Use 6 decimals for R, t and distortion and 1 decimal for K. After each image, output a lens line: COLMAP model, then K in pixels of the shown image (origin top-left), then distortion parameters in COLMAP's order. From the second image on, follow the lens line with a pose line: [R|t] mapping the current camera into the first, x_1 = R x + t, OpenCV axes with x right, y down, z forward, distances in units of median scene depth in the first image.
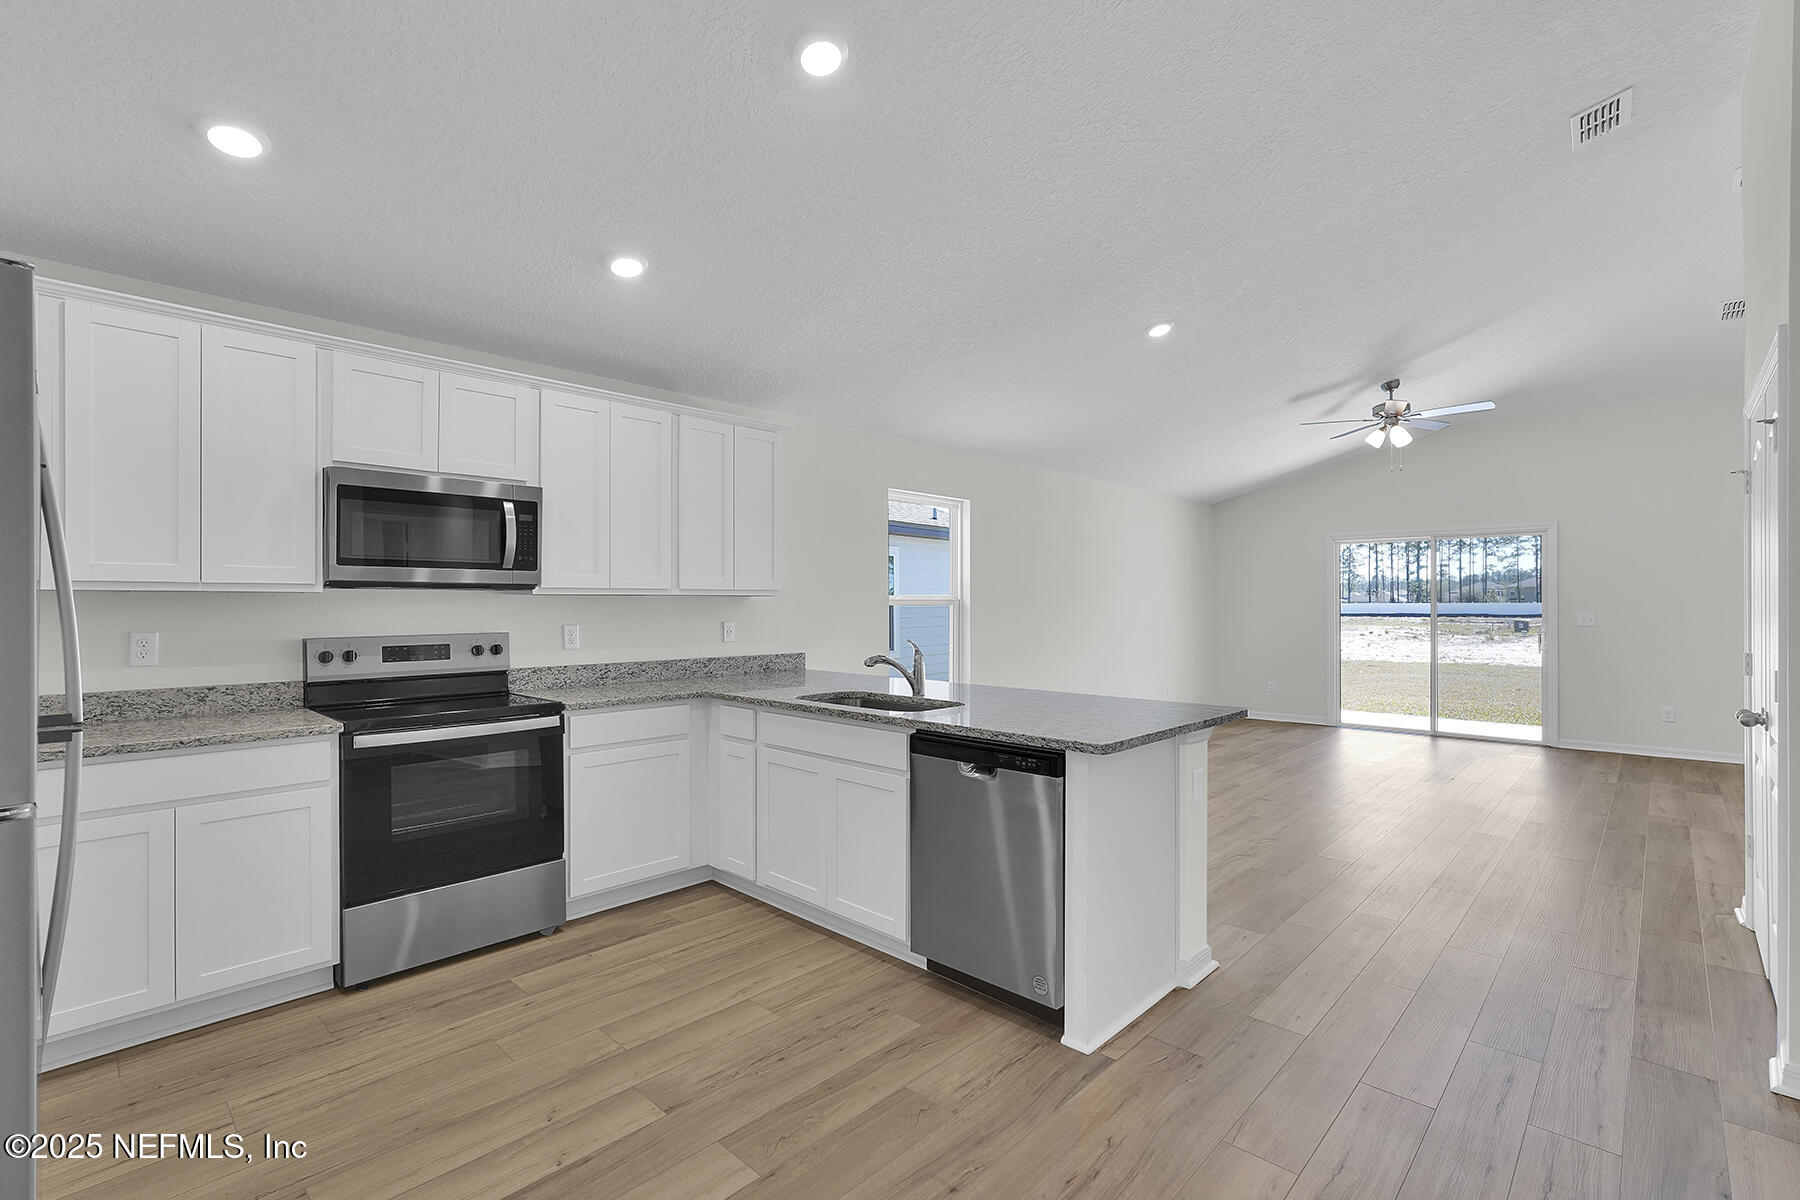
lens RADIAL K [[804.7, 0, 900.0], [0, 804.7, 600.0], [0, 0, 1]] dist [-0.010247, 0.000519]
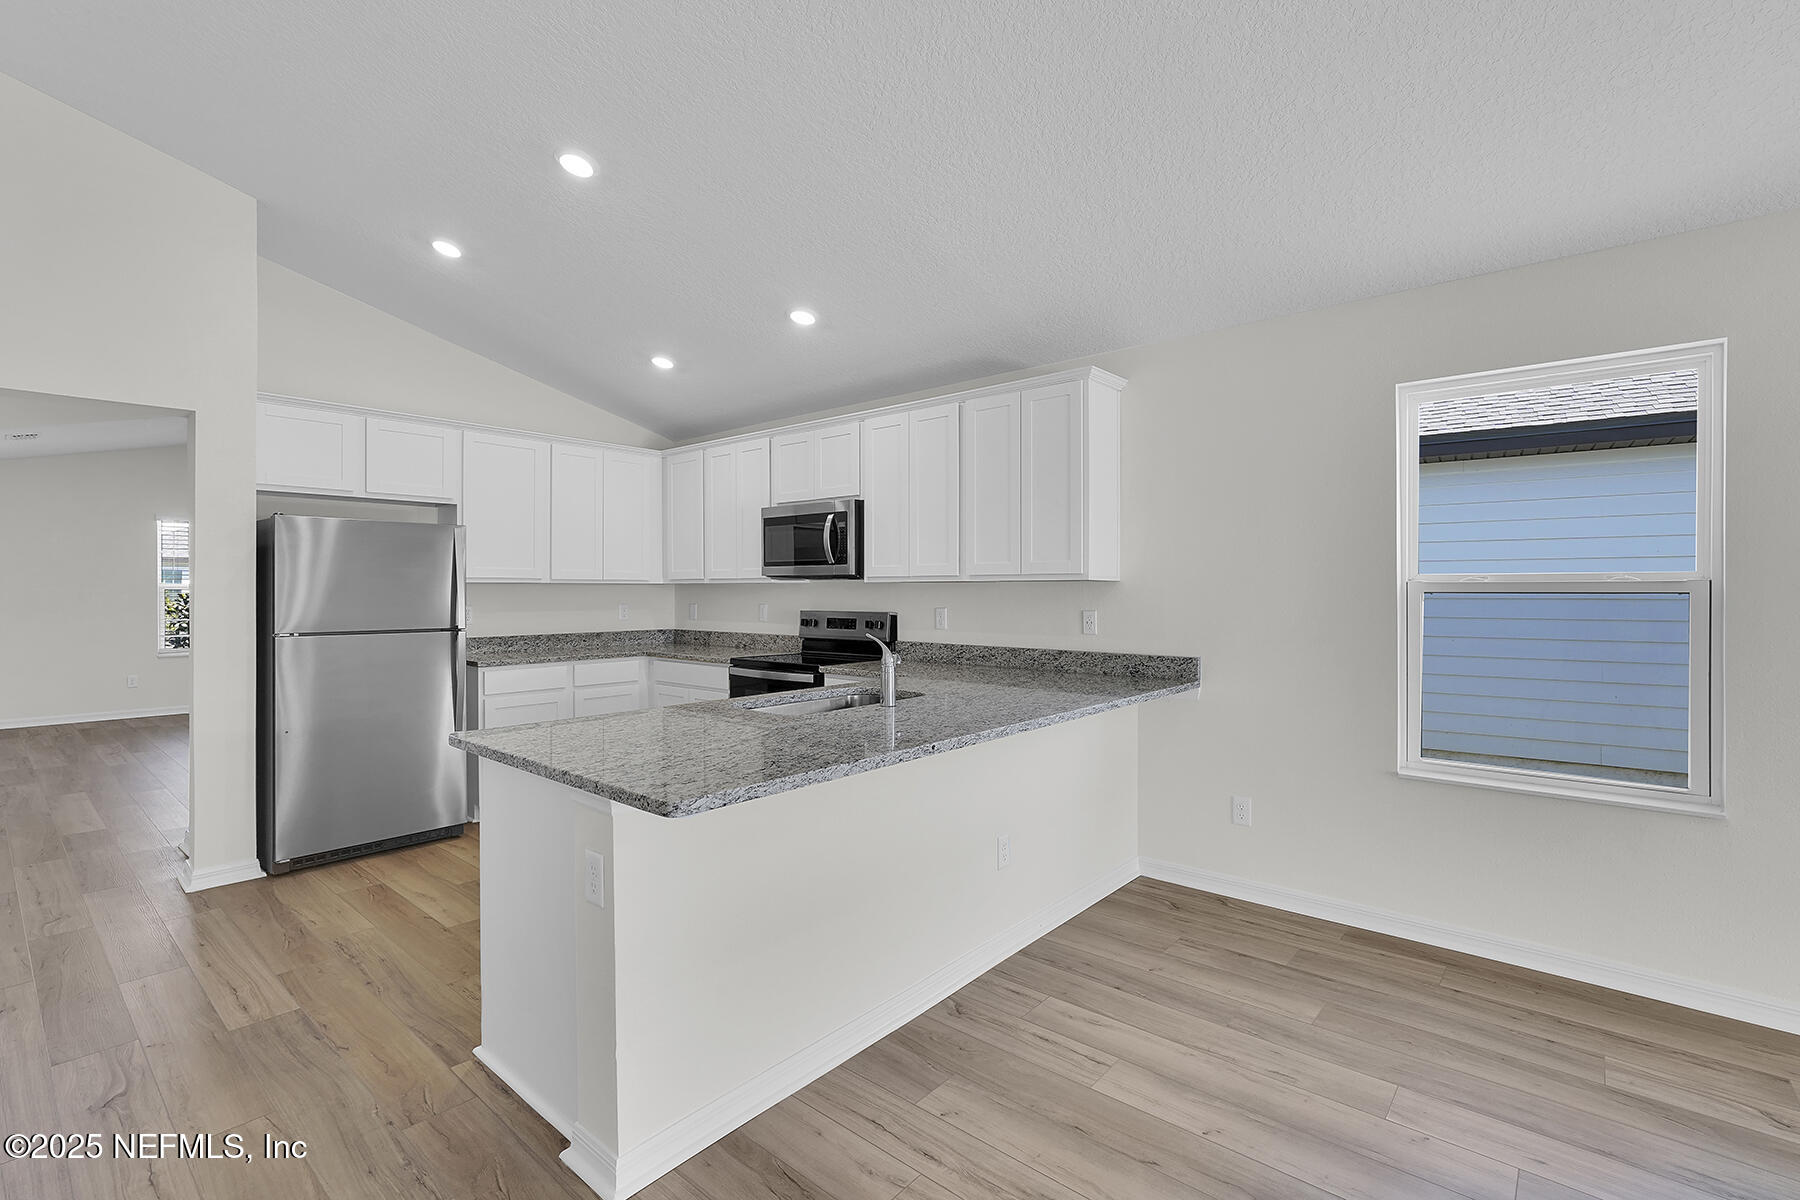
lens RADIAL K [[805.1, 0, 899.4], [0, 805.1, 590.0], [0, 0, 1]] dist [-0.012296, 0.000543]
pose [[0.056069, -0.000537, -0.998427, 0.684819], [0.002413, 0.999997, -0.000403, 0.004854], [0.998424, -0.002387, 0.056071, 0.813828]]
